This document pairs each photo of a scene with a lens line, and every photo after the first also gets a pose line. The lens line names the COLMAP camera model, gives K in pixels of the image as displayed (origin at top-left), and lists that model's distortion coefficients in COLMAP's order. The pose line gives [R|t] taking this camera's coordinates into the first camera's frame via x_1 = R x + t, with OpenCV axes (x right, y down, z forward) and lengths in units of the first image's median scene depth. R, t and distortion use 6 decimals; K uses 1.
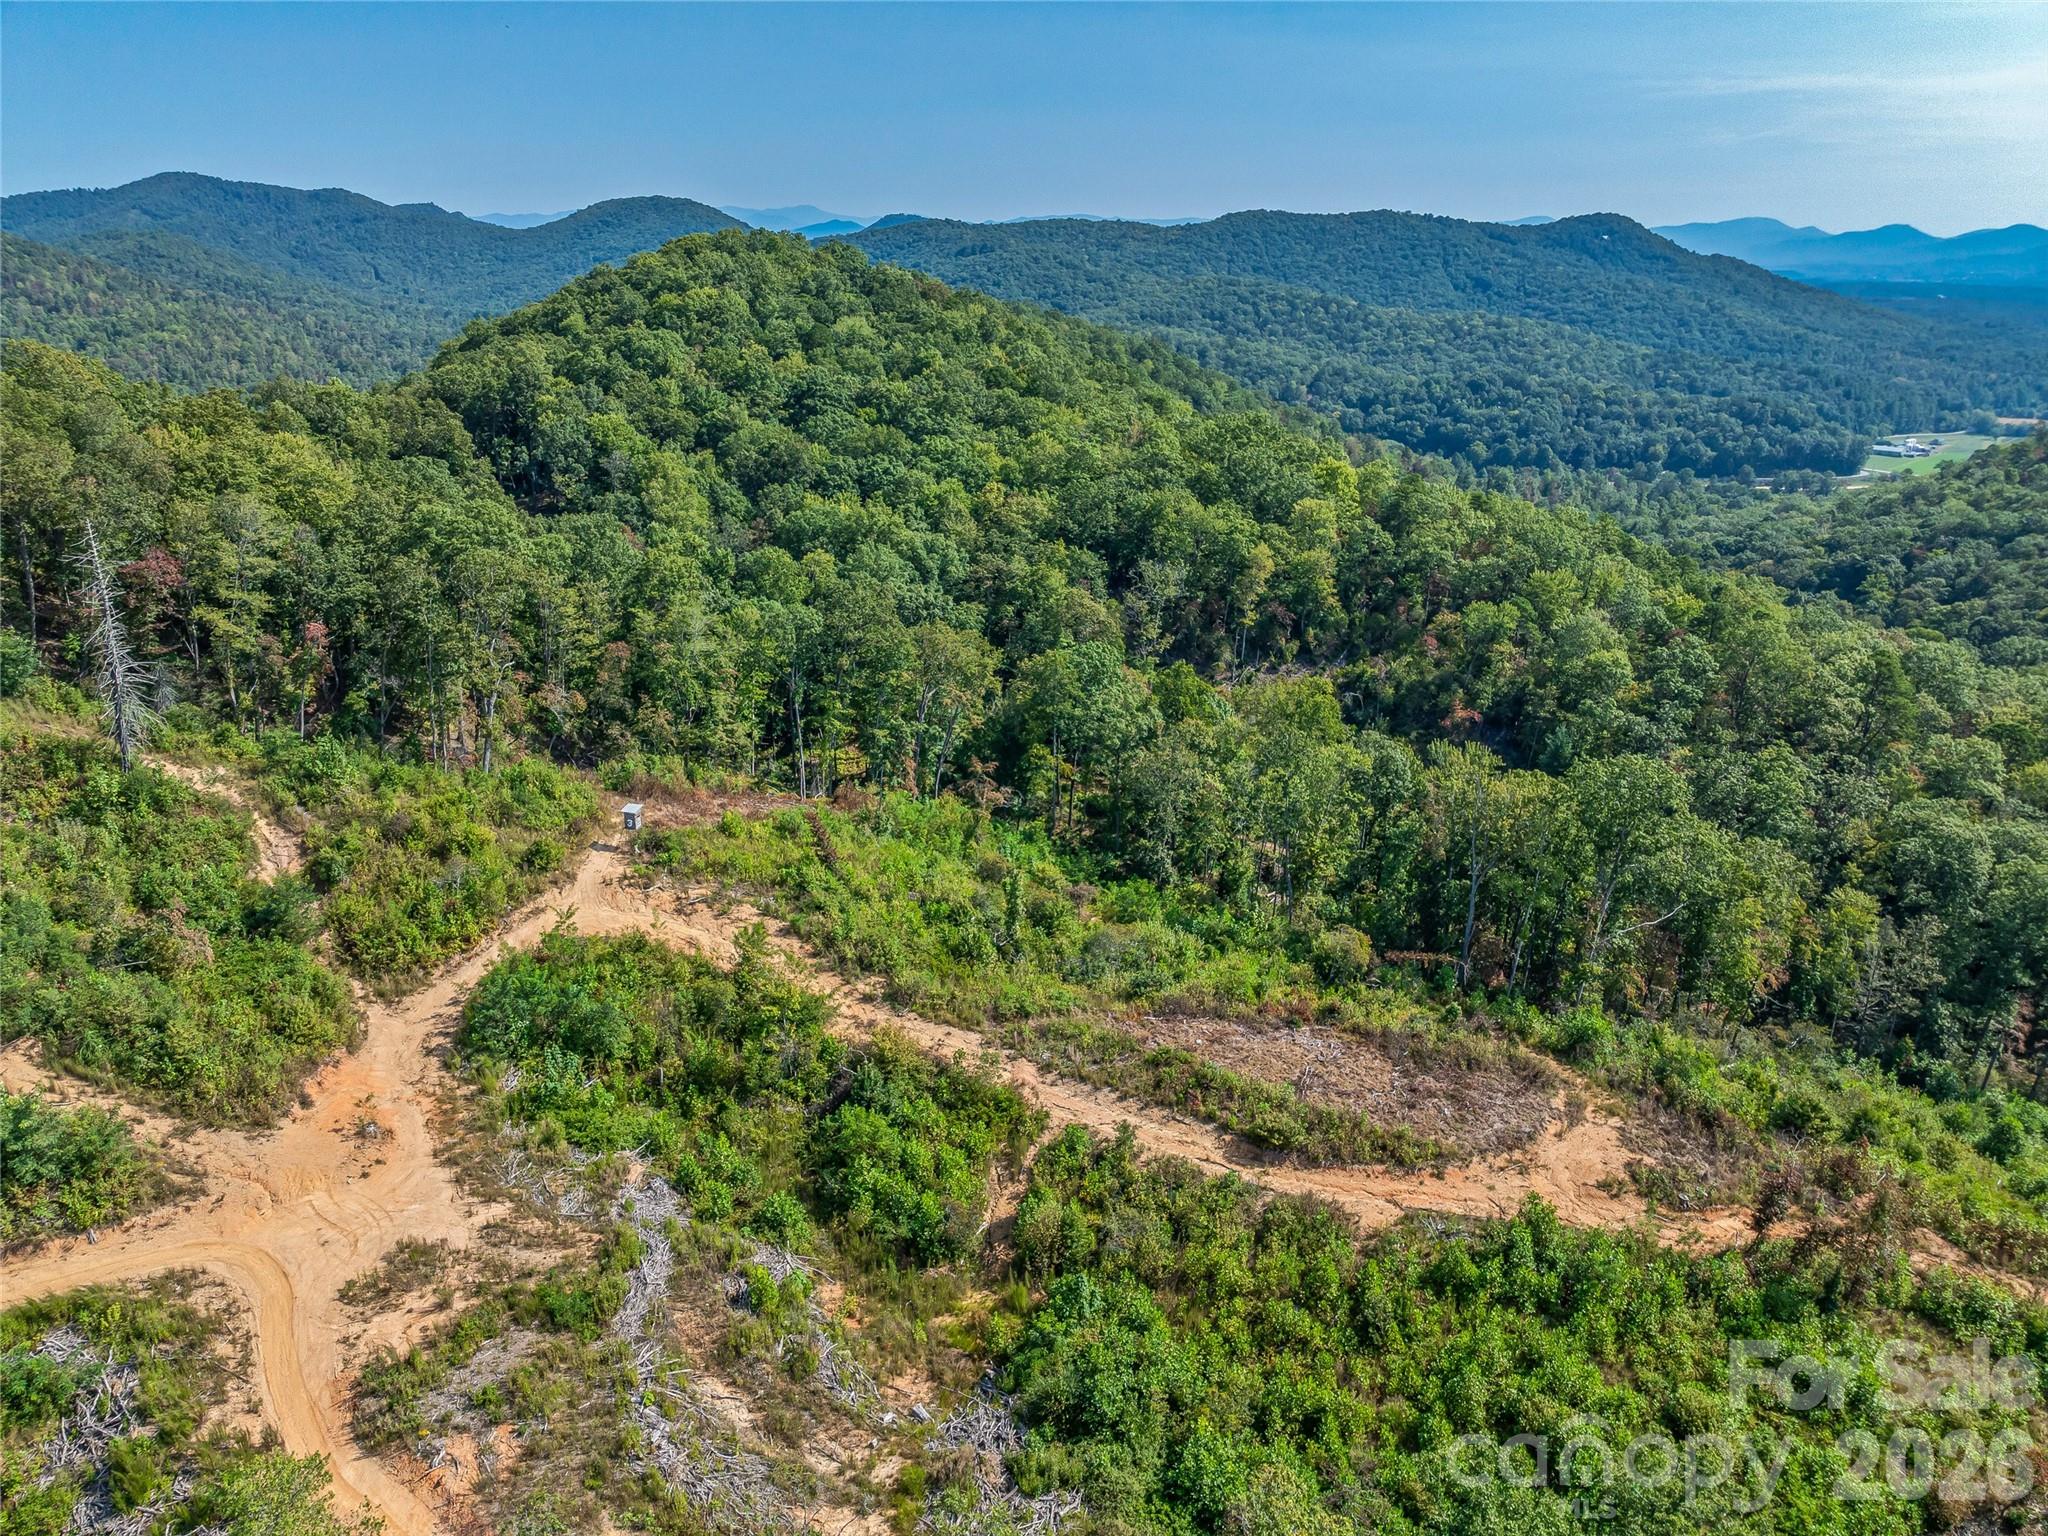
lens RADIAL K [[1453.6, 0, 1021.1], [0, 1453.6, 775.6], [0, 0, 1]] dist [-0.049493, 0.023547]
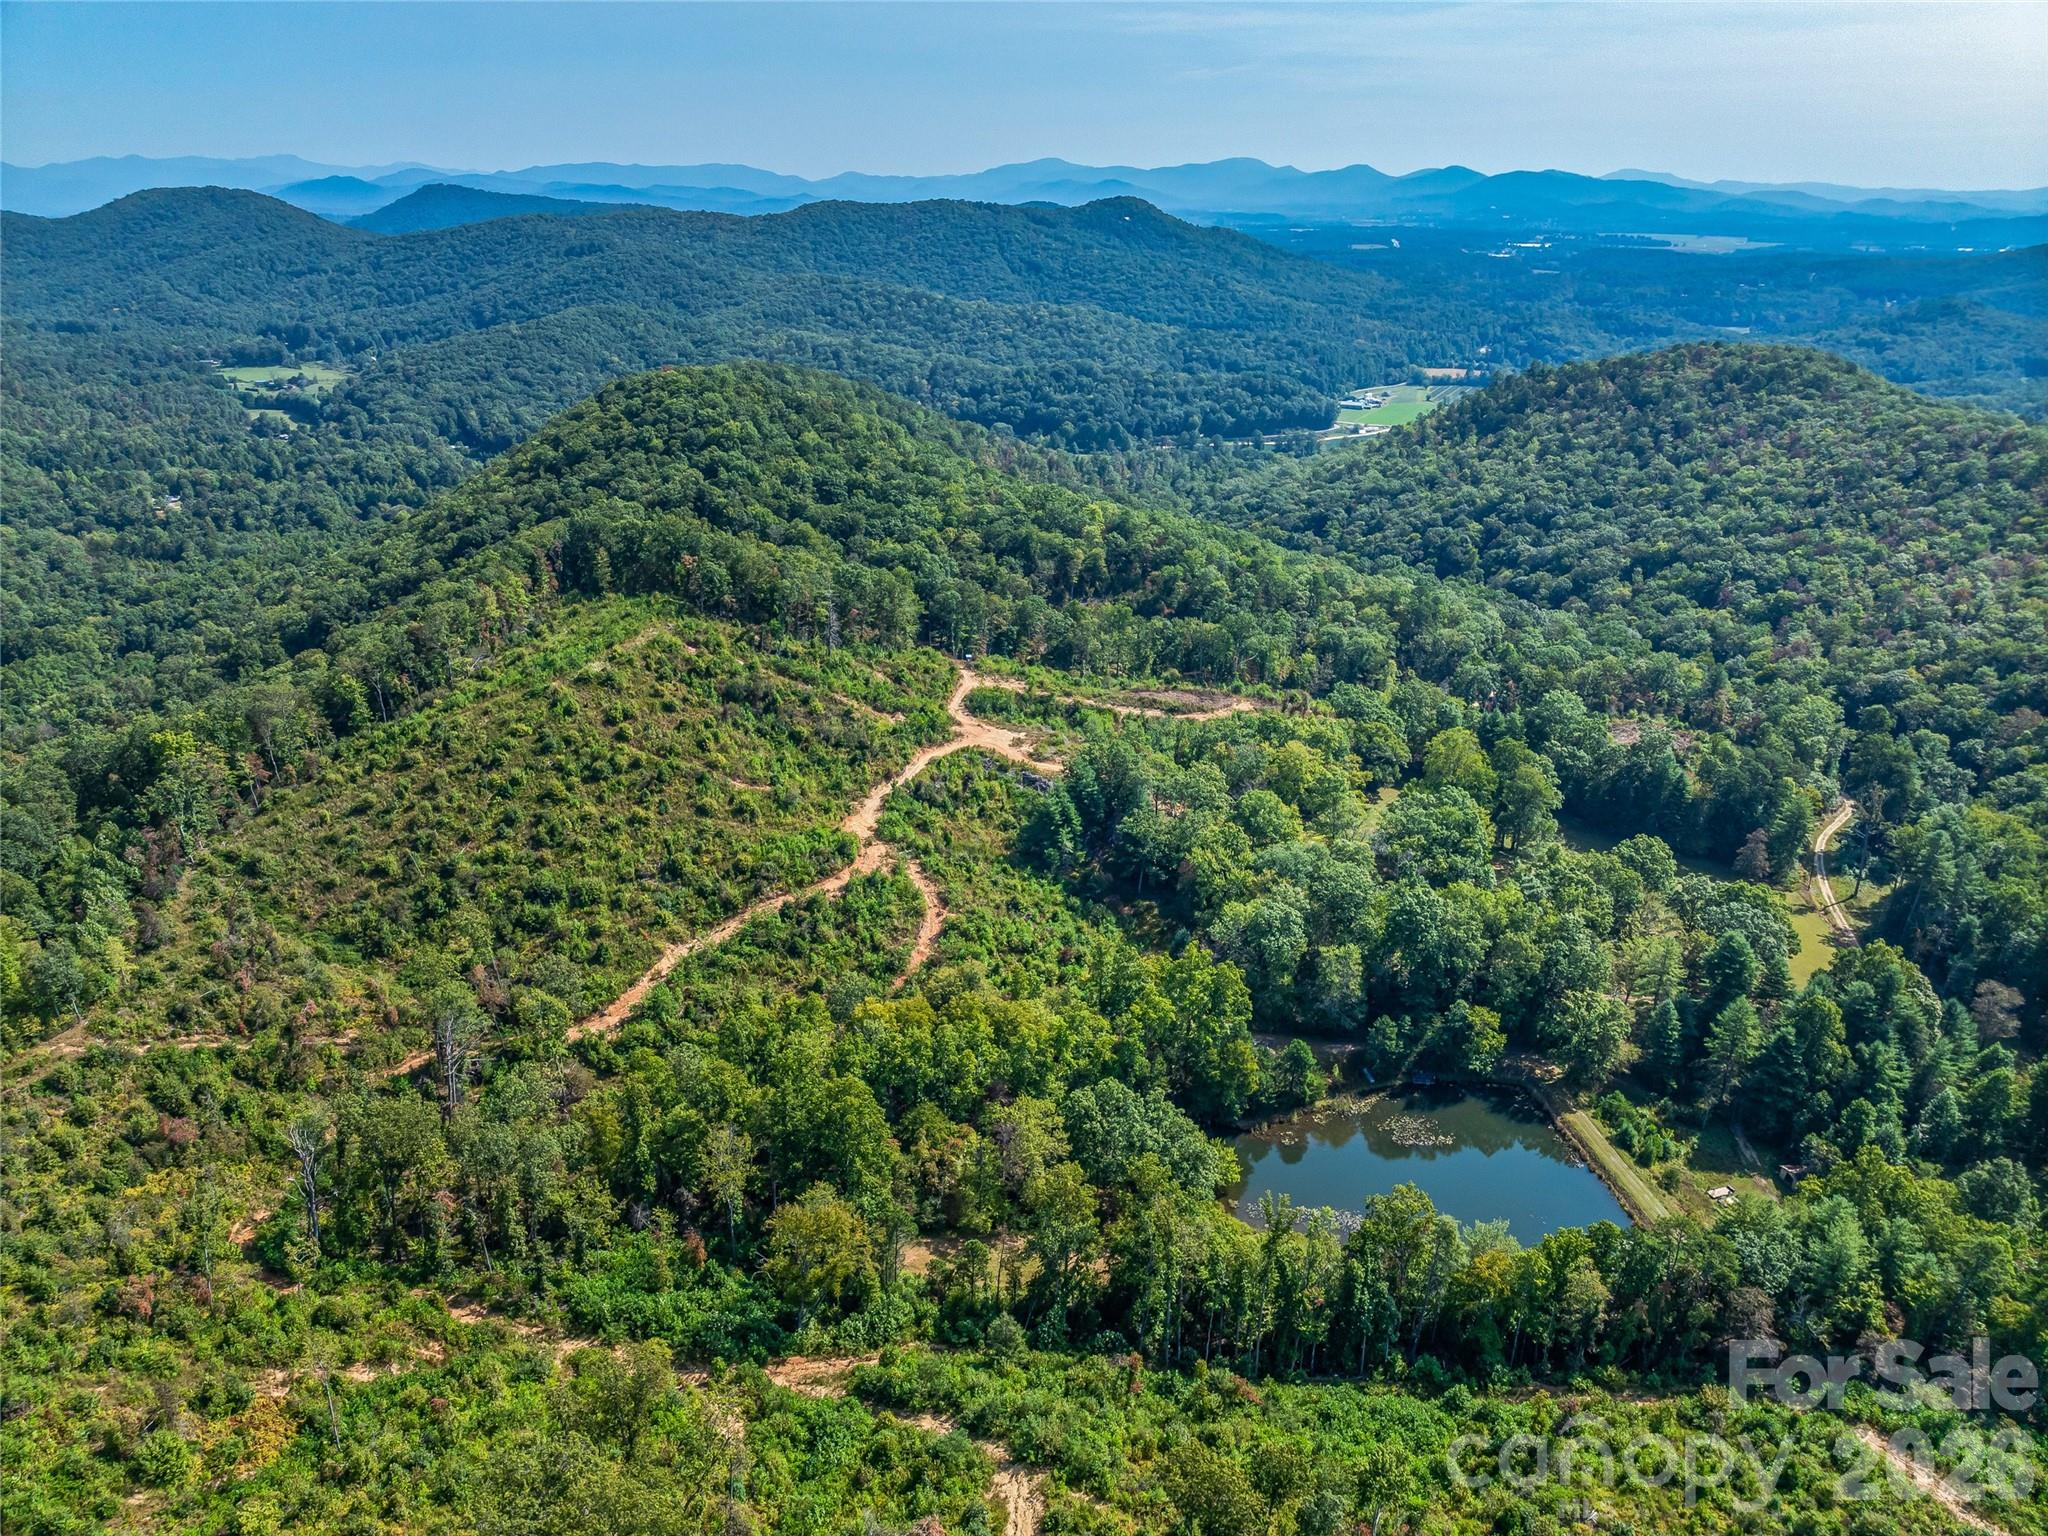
lens RADIAL K [[1453.6, 0, 1016.7], [0, 1453.6, 785.6], [0, 0, 1]] dist [-0.049493, 0.023547]
pose [[0.953700, -0.122948, 0.274482, -0.441439], [0.111128, 0.992096, 0.058268, 0.054001], [-0.279476, -0.025067, 0.959825, -0.888776]]
